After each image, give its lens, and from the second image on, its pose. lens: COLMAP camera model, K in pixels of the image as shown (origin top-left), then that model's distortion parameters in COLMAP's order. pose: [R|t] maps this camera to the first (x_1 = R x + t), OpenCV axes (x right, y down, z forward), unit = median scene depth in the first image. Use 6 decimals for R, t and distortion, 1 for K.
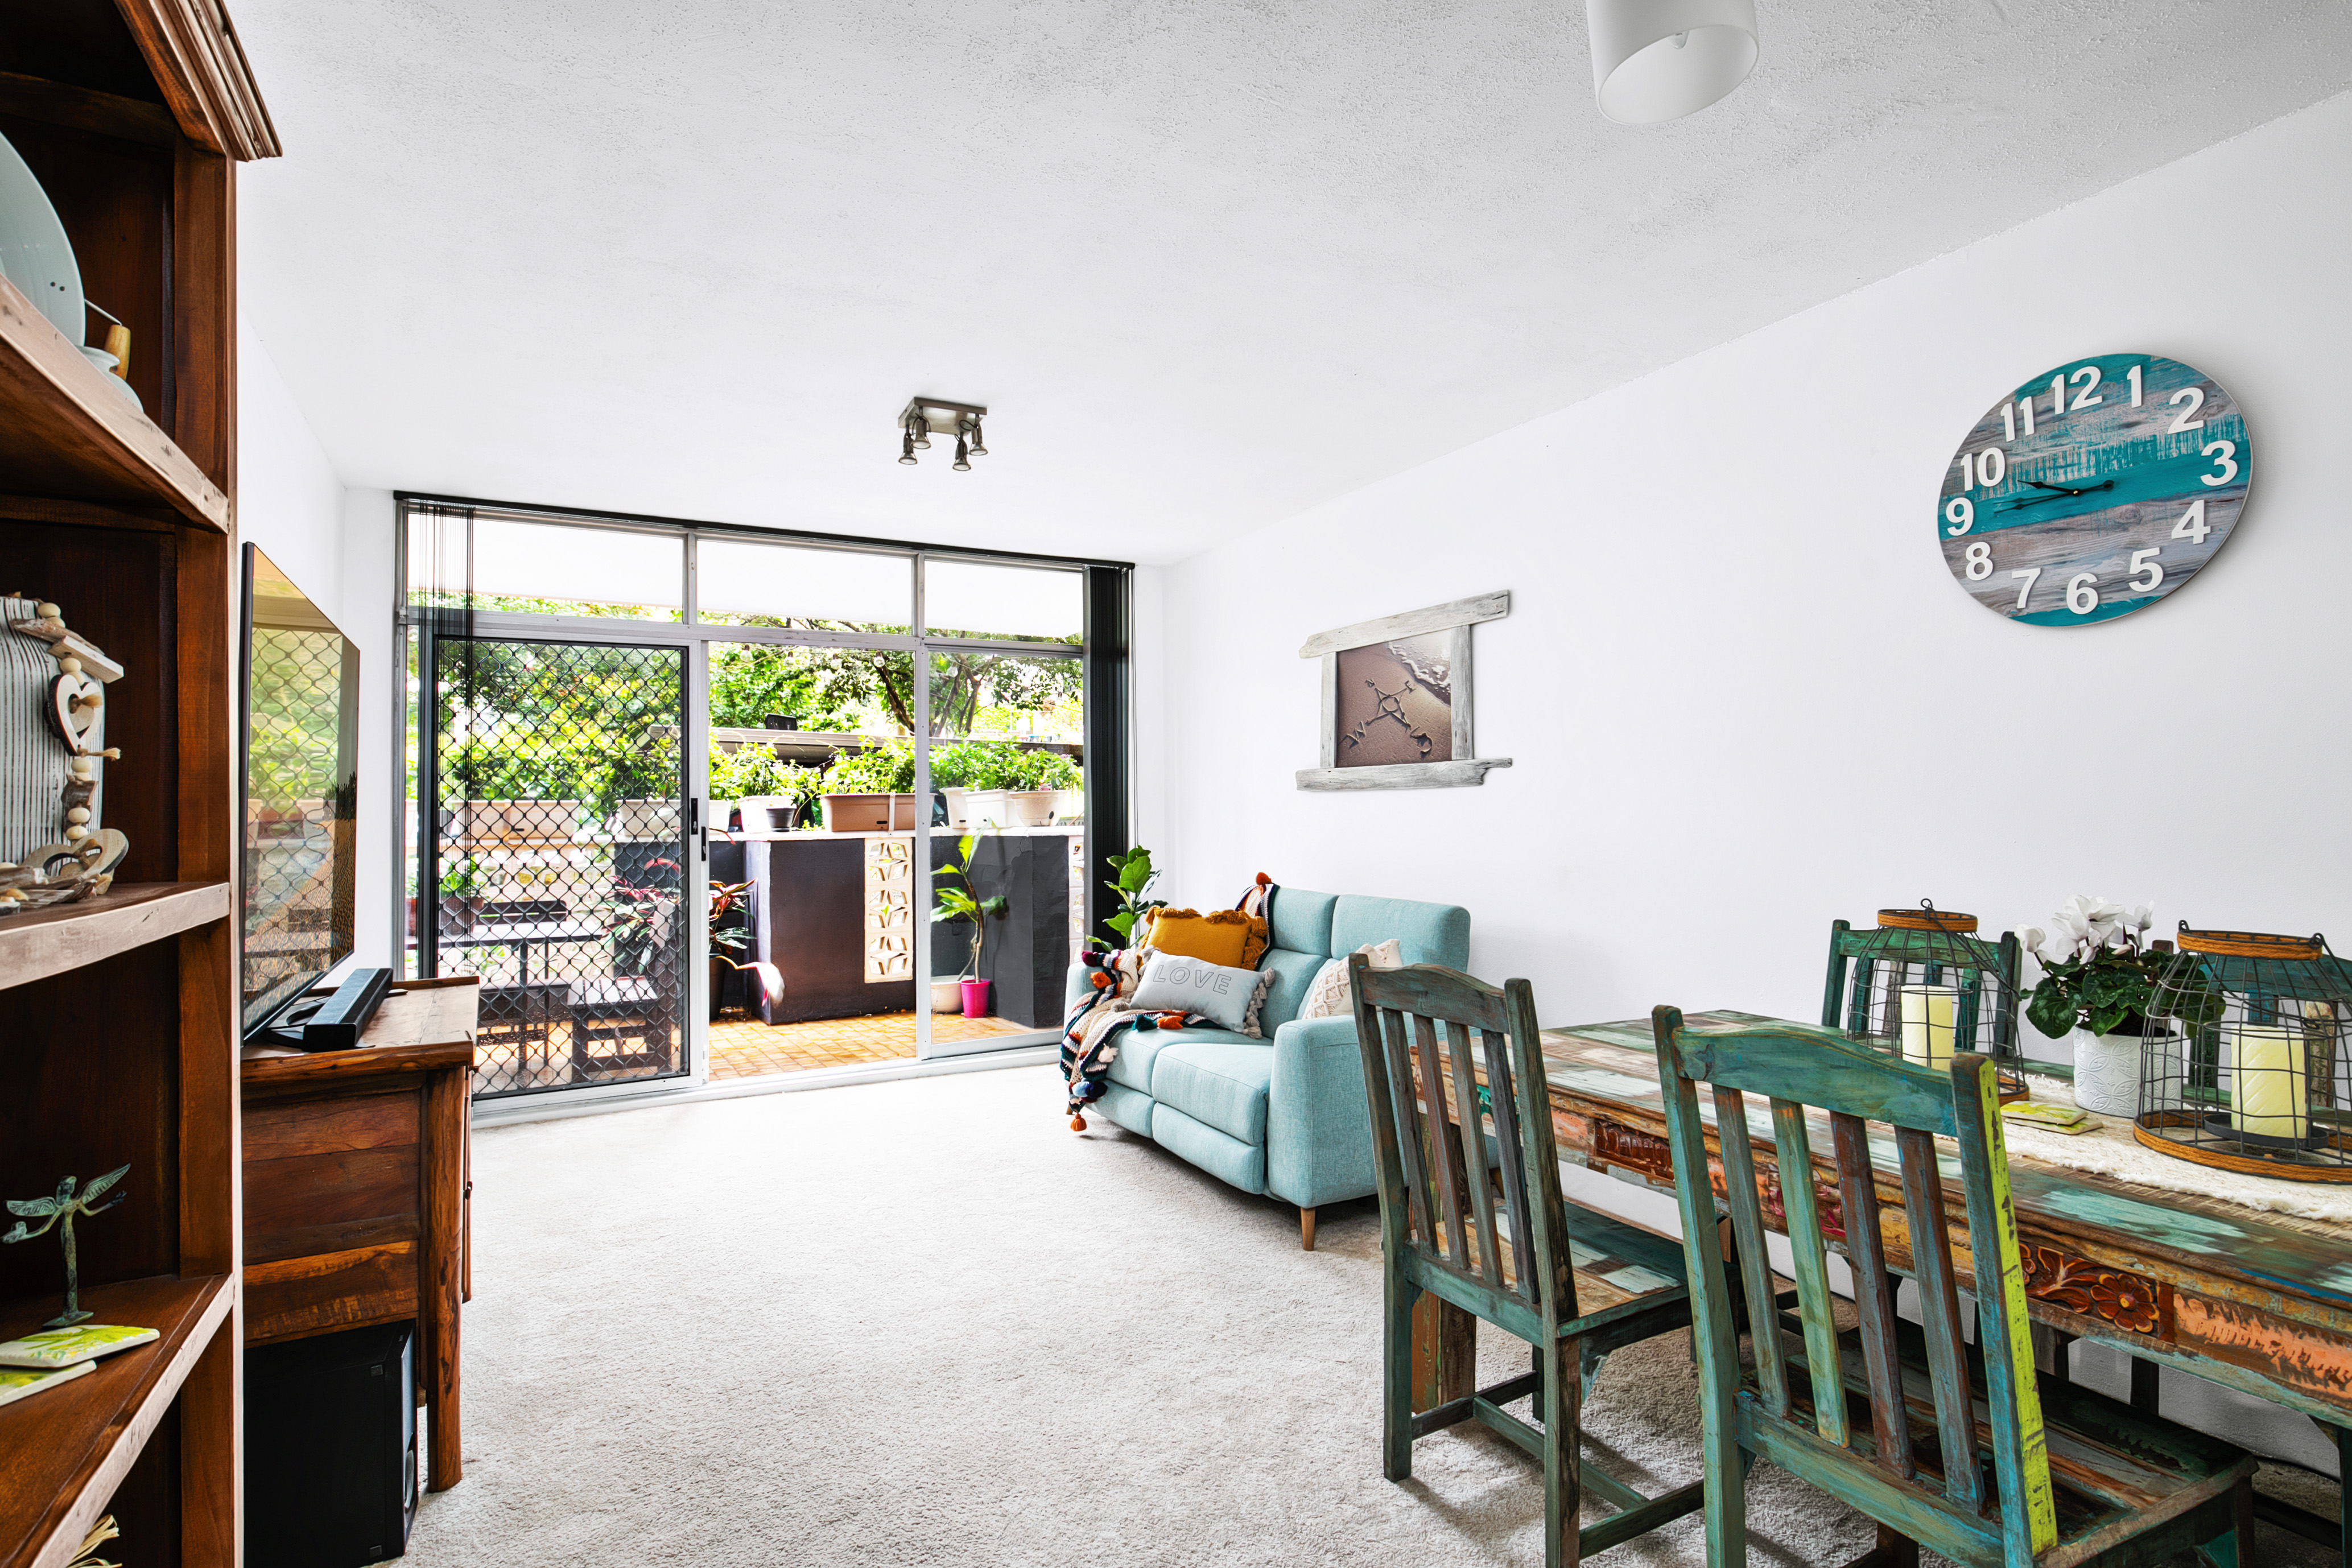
lens RADIAL K [[1183.3, 0, 1177.6], [0, 1183.3, 798.5], [0, 0, 1]] dist [0.003355, 0.000473]
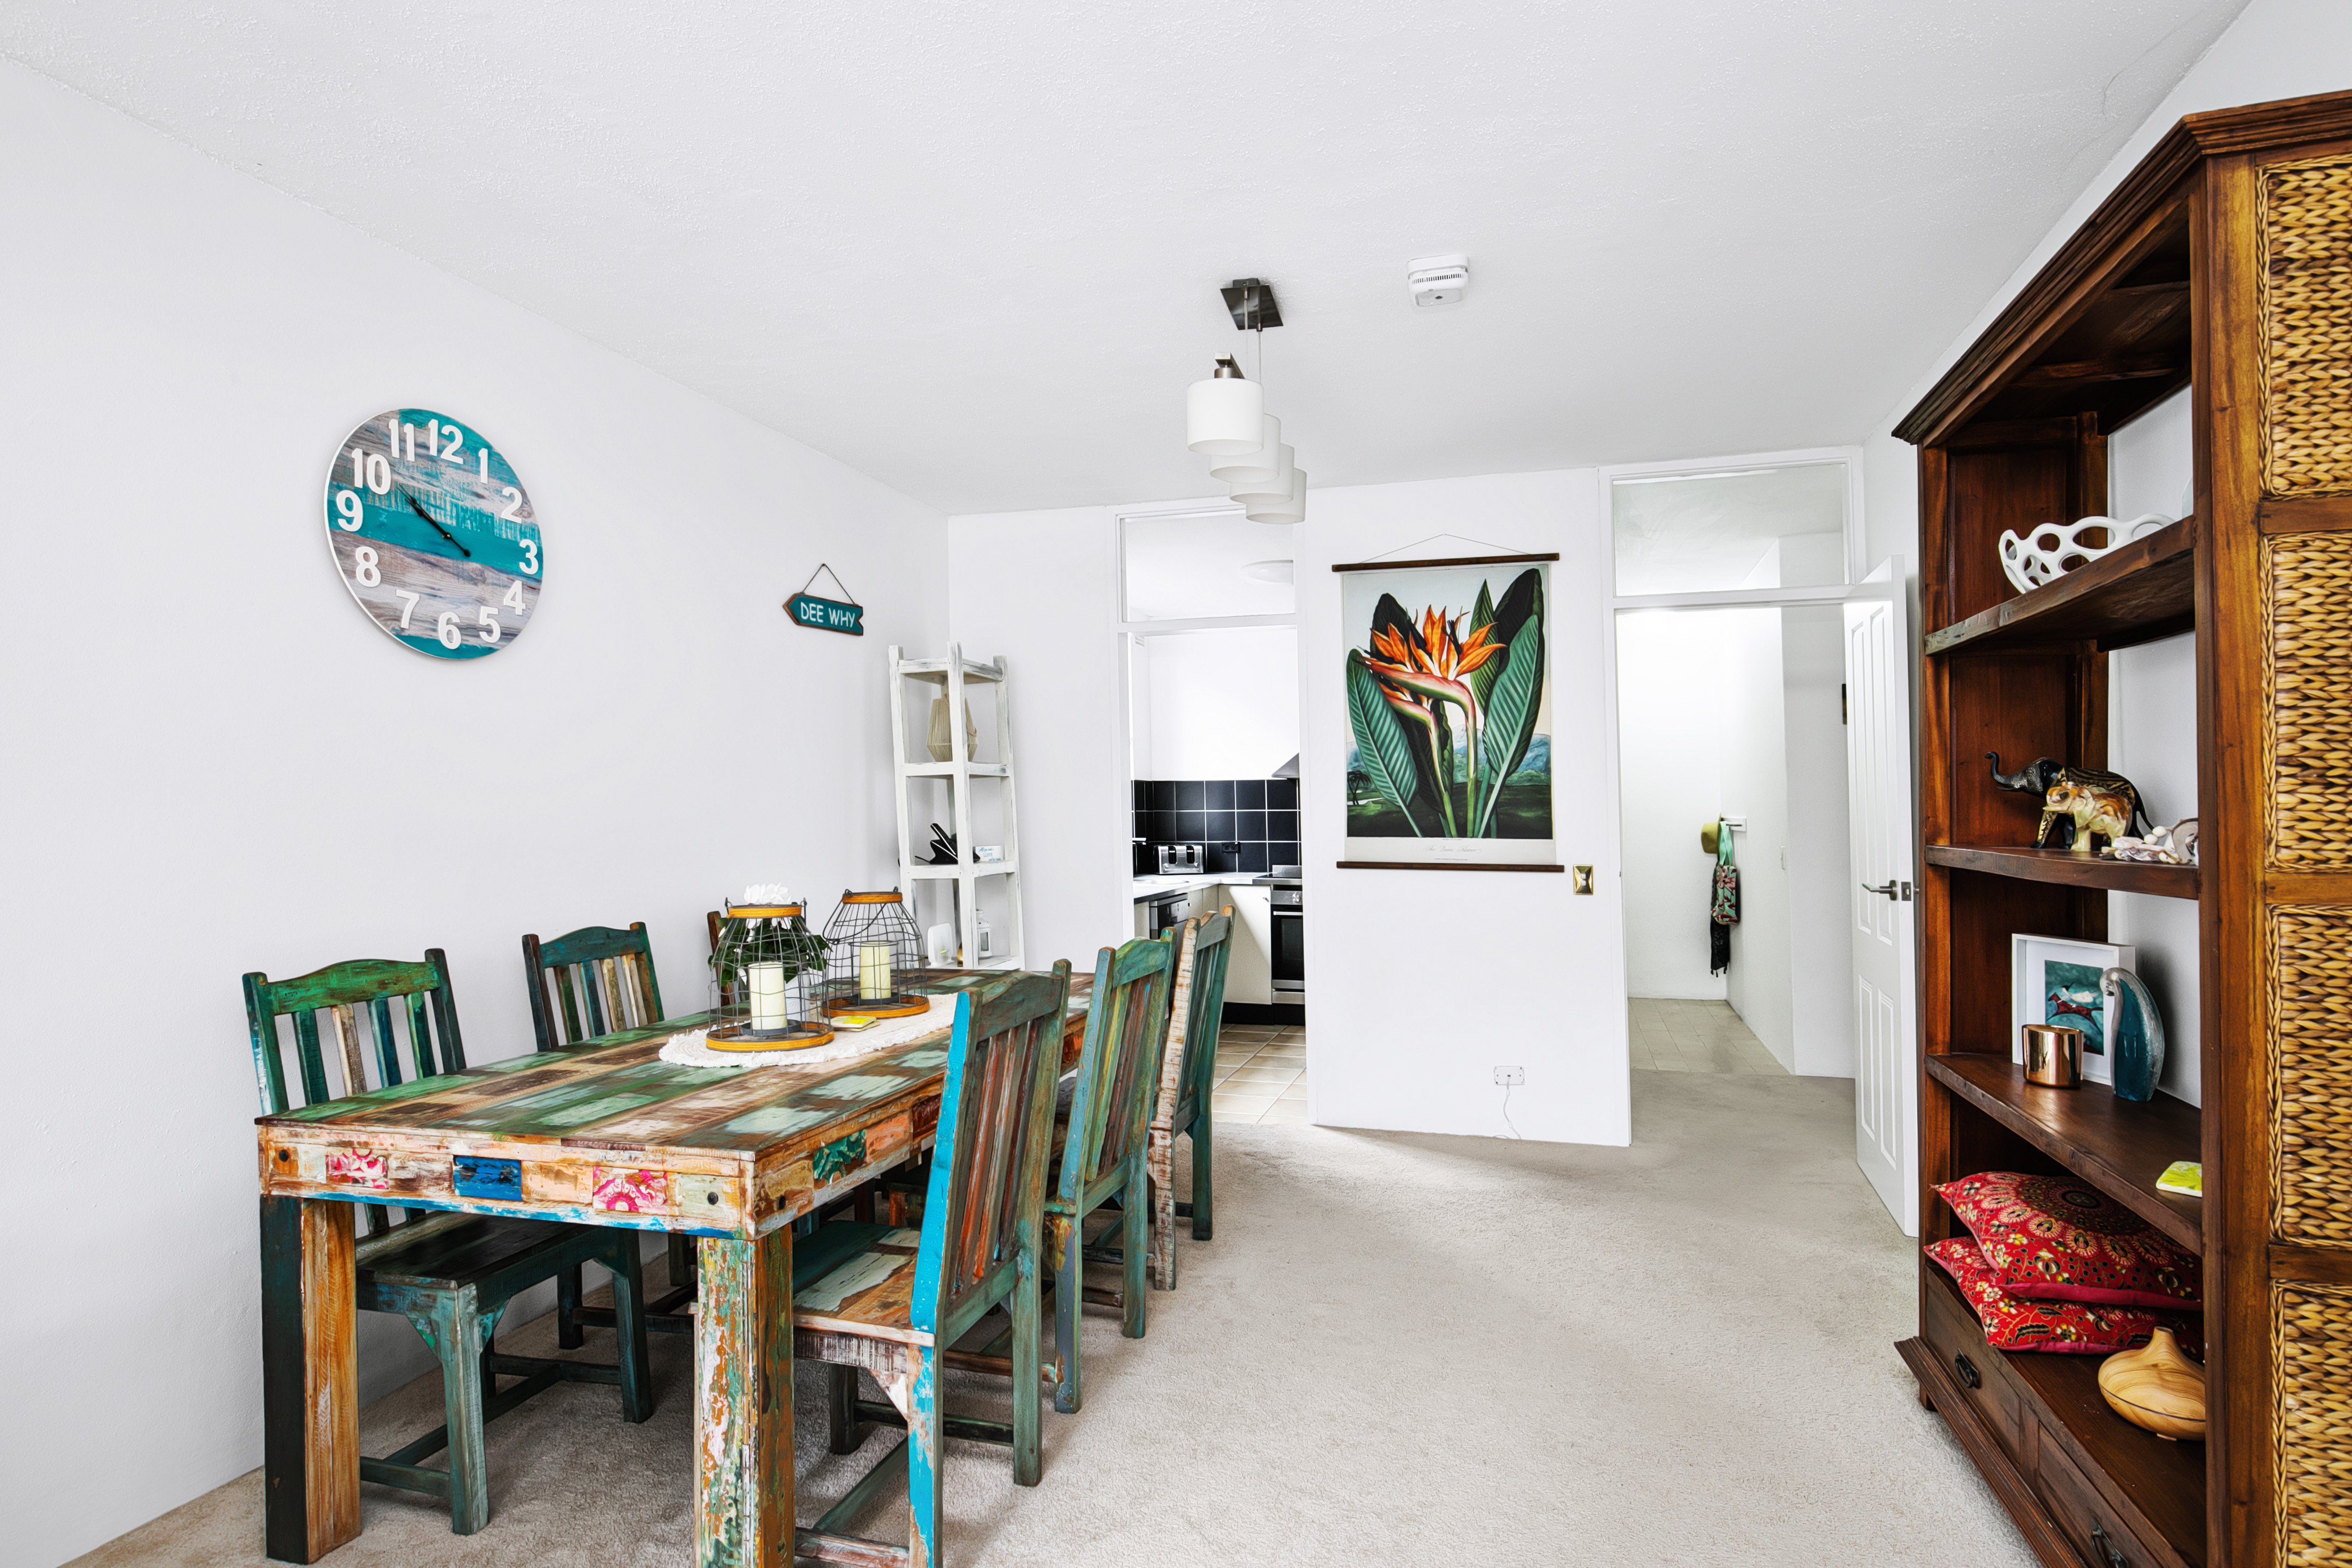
lens RADIAL K [[1273.9, 0, 1173.4], [0, 1273.9, 779.7], [0, 0, 1]] dist [-0.001902, -0.000091]
pose [[-0.716018, 0.033448, 0.697280, -0.516535], [0.008039, 0.999180, -0.039674, 0.015877], [-0.698035, -0.022801, -0.715700, 1.351535]]
